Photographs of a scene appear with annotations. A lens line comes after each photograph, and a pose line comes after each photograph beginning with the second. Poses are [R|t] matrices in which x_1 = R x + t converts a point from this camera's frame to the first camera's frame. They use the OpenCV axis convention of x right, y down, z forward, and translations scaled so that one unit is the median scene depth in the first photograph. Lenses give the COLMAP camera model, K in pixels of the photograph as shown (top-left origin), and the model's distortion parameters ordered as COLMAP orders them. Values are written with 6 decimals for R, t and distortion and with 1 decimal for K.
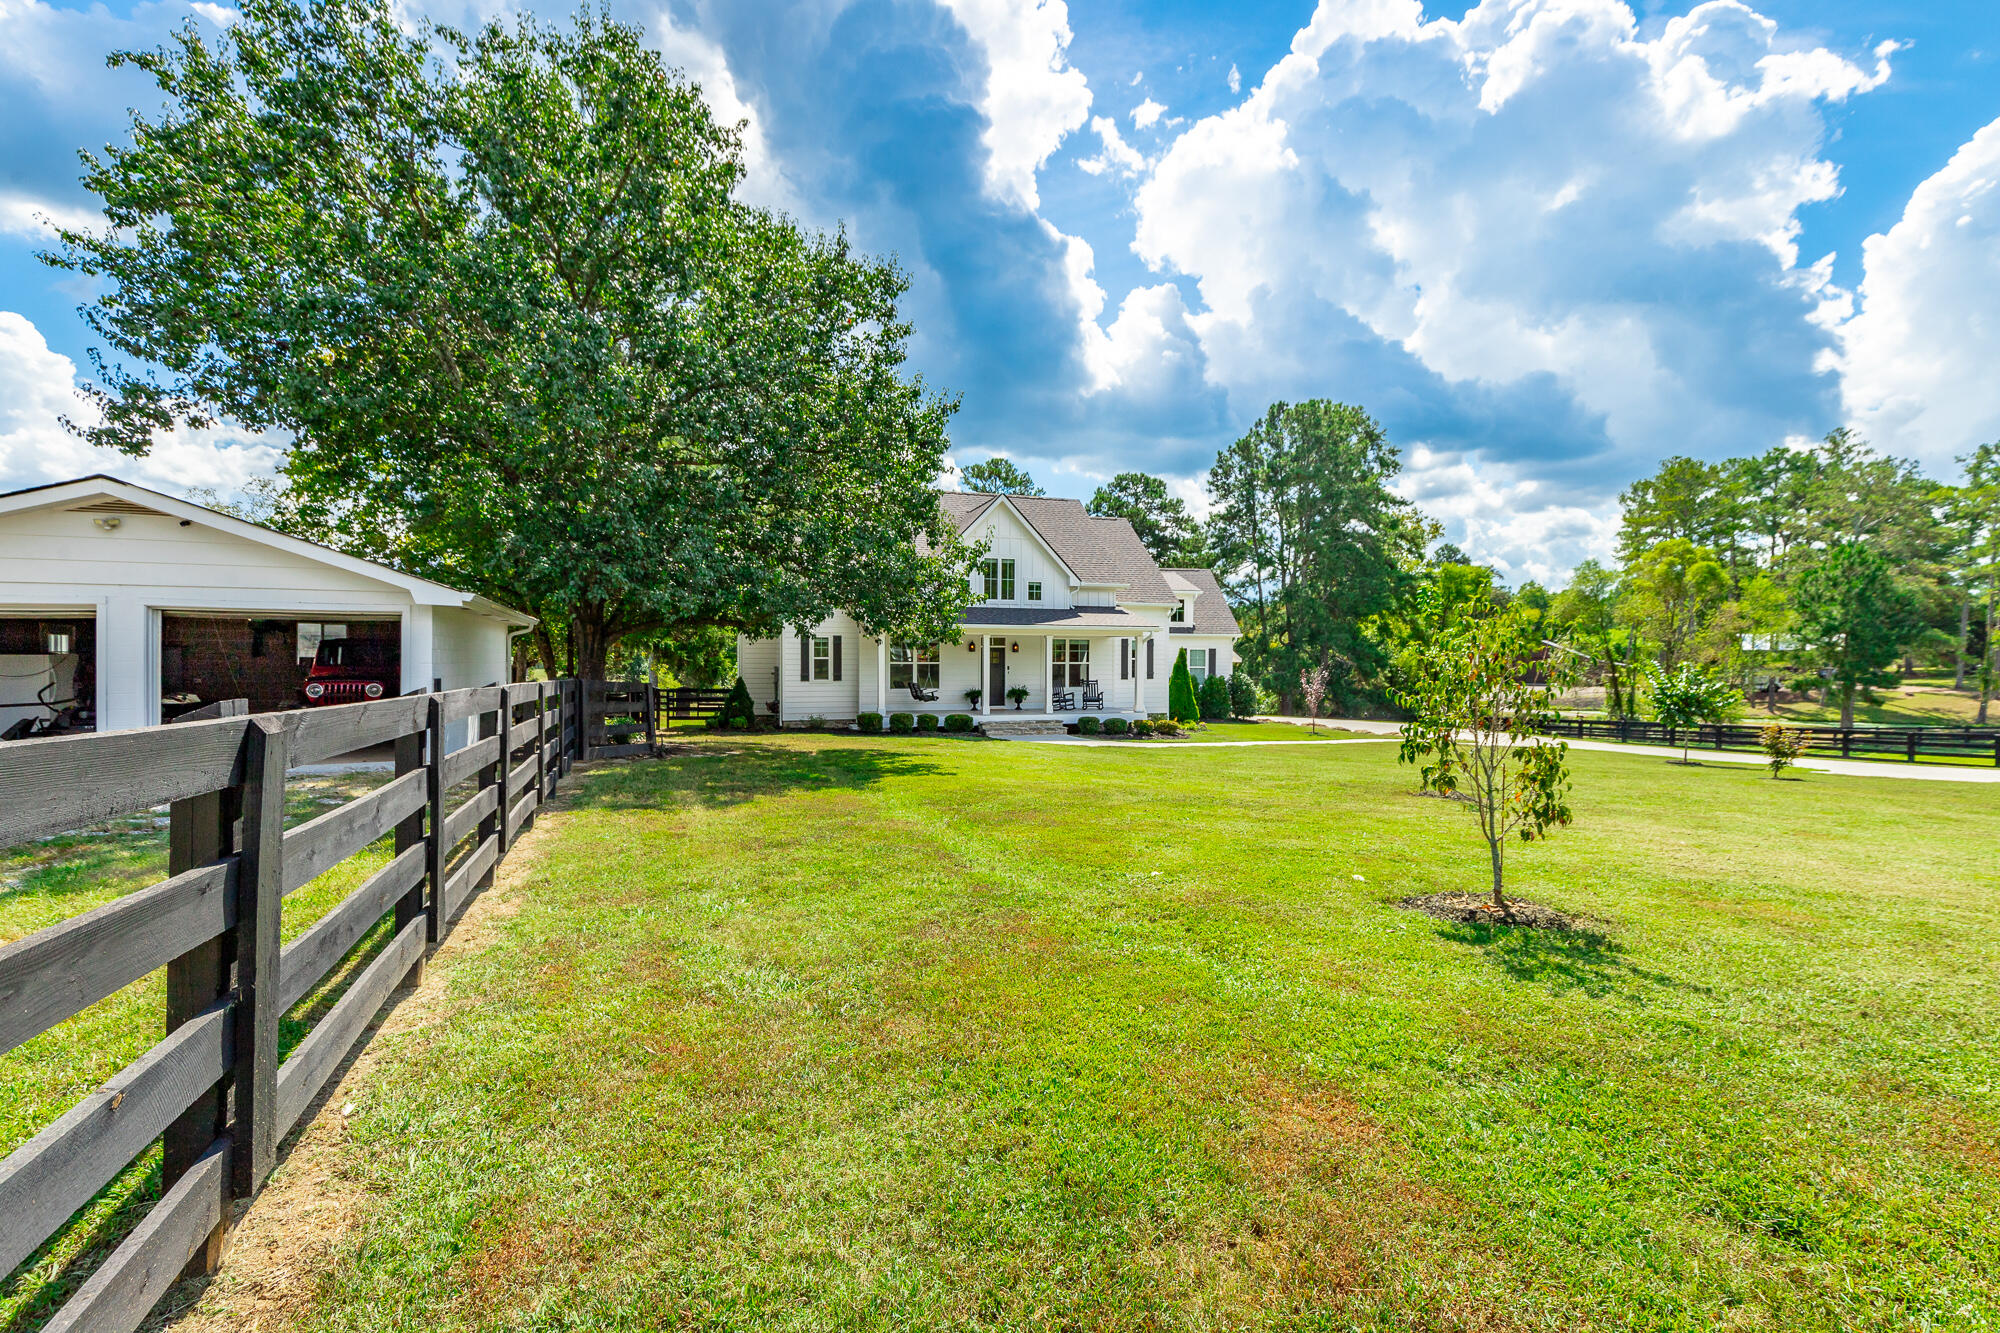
lens RADIAL K [[952.5, 0, 1000.0], [0, 952.5, 666.5], [0, 0, 1]] dist [0.009996, 0.000357]
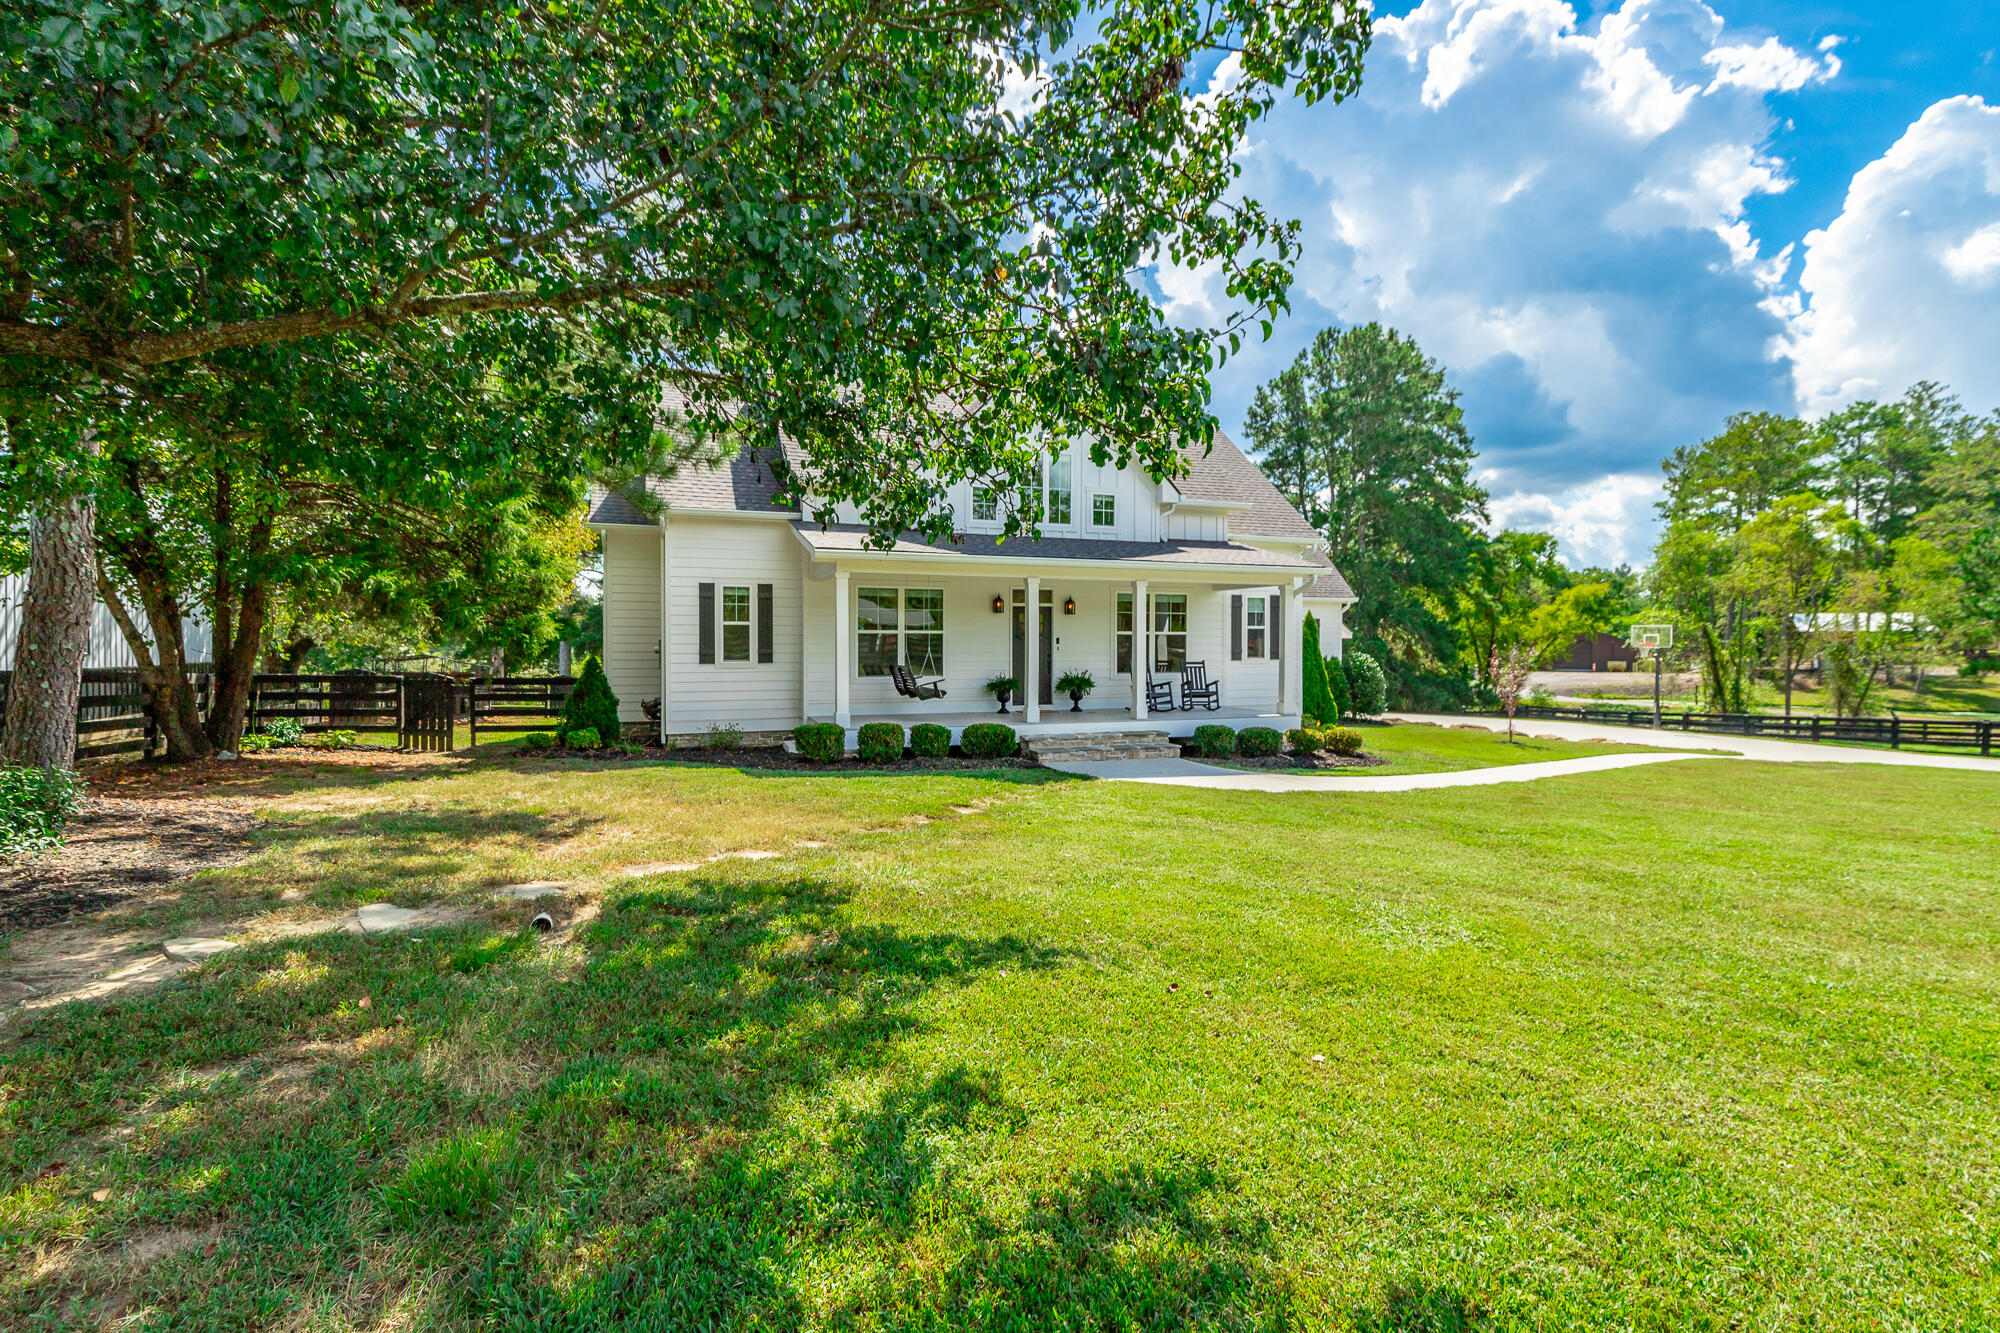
lens RADIAL K [[952.5, 0, 1000.0], [0, 952.5, 666.5], [0, 0, 1]] dist [0.009996, 0.000357]
pose [[0.999029, -0.003452, 0.043925, -0.052423], [0.002981, 0.999938, 0.010773, 0.010581], [-0.043959, -0.010632, 0.998977, 0.400101]]
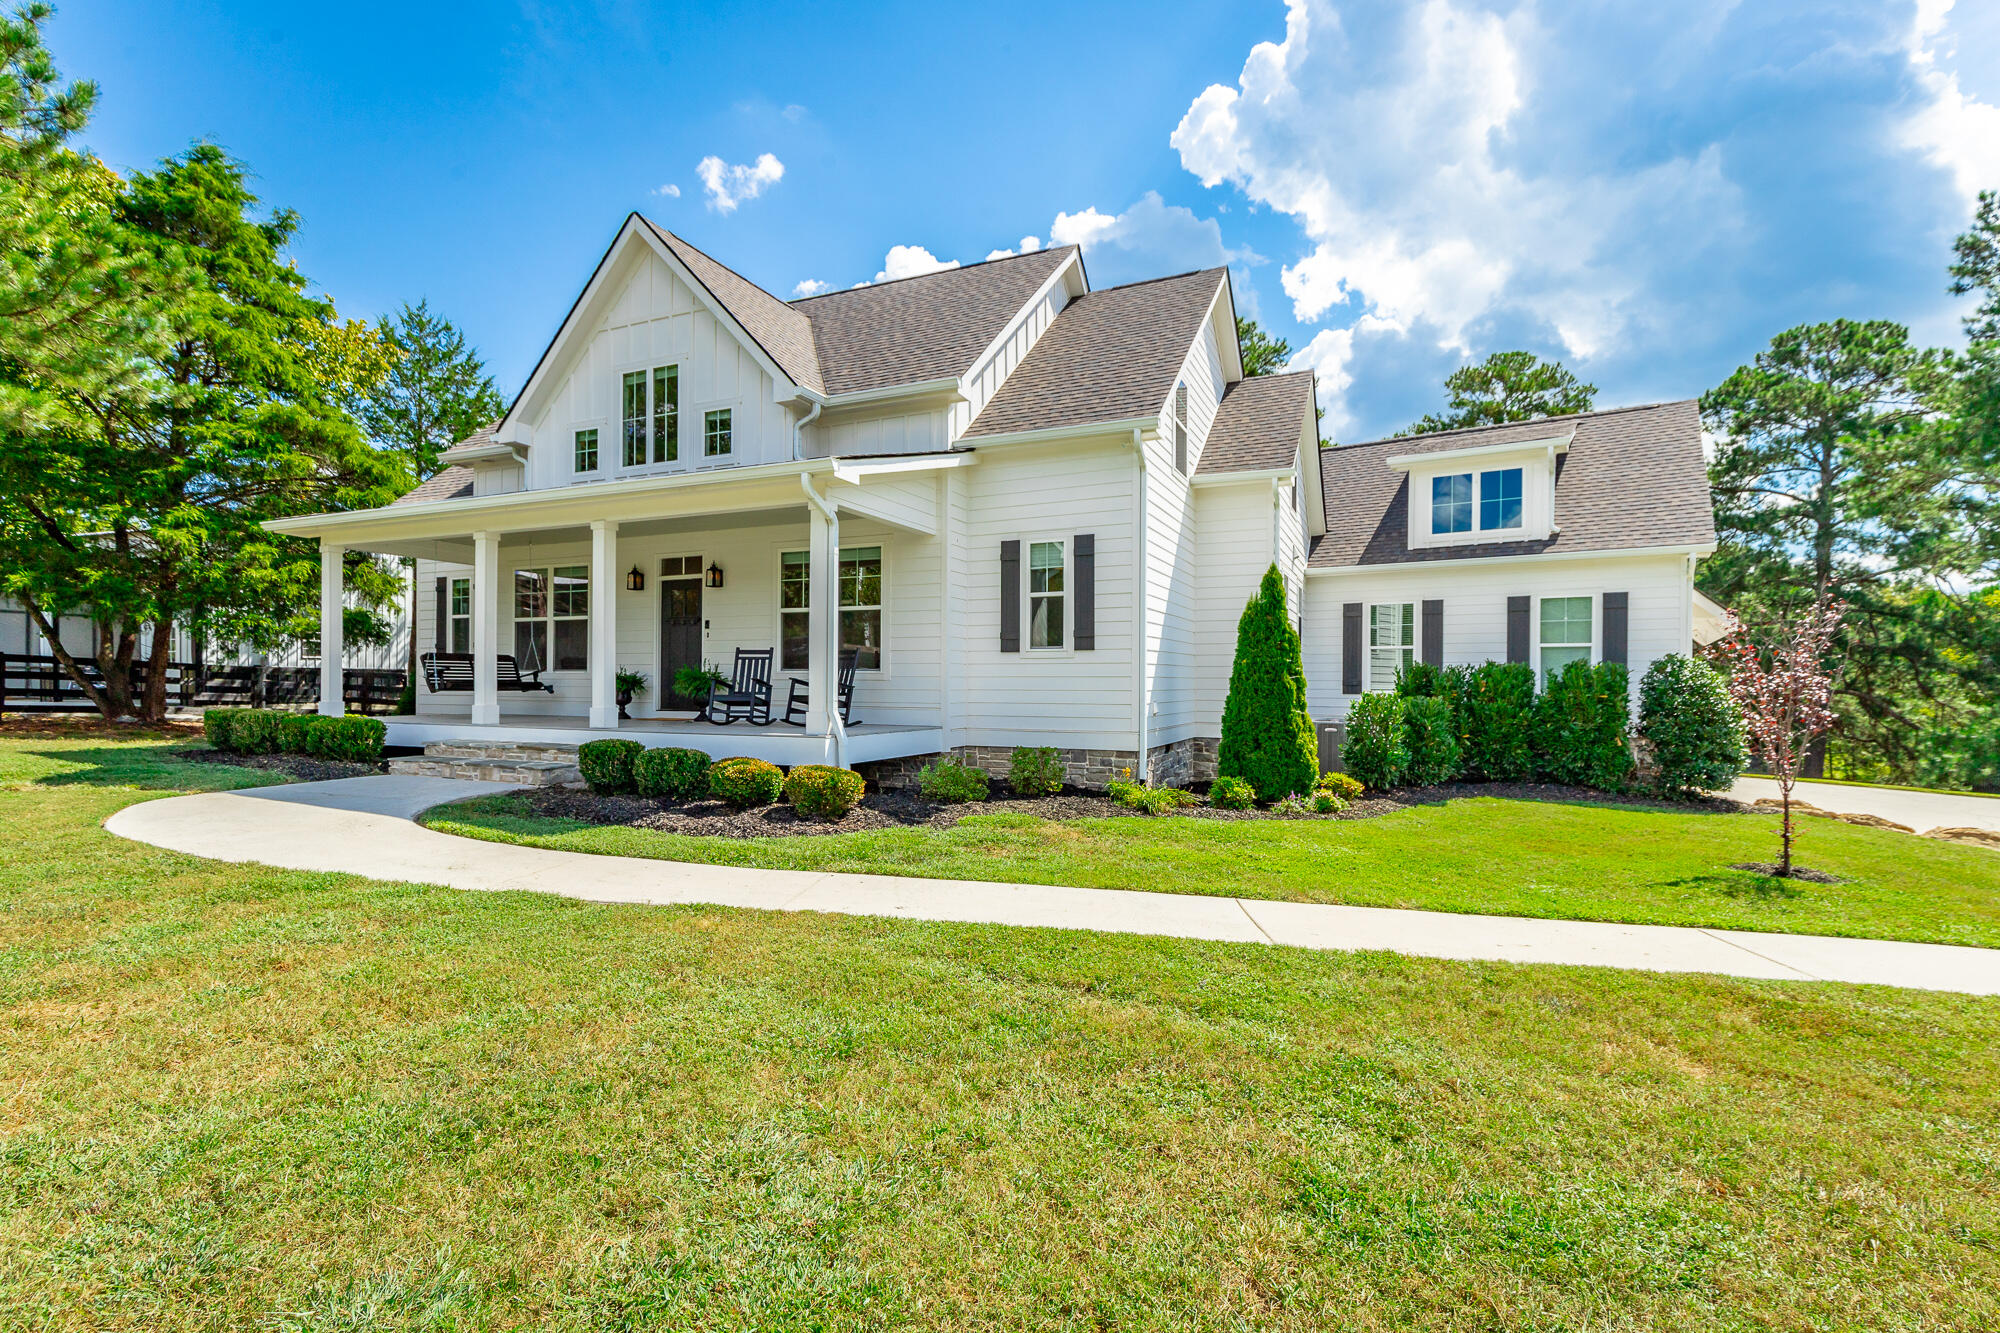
lens RADIAL K [[952.5, 0, 1000.0], [0, 952.5, 666.5], [0, 0, 1]] dist [0.009996, 0.000357]
pose [[0.755472, -0.009196, -0.655116, 0.381324], [-0.009686, 0.999635, -0.025201, 0.028973], [0.655109, 0.025384, 0.755108, 0.751036]]
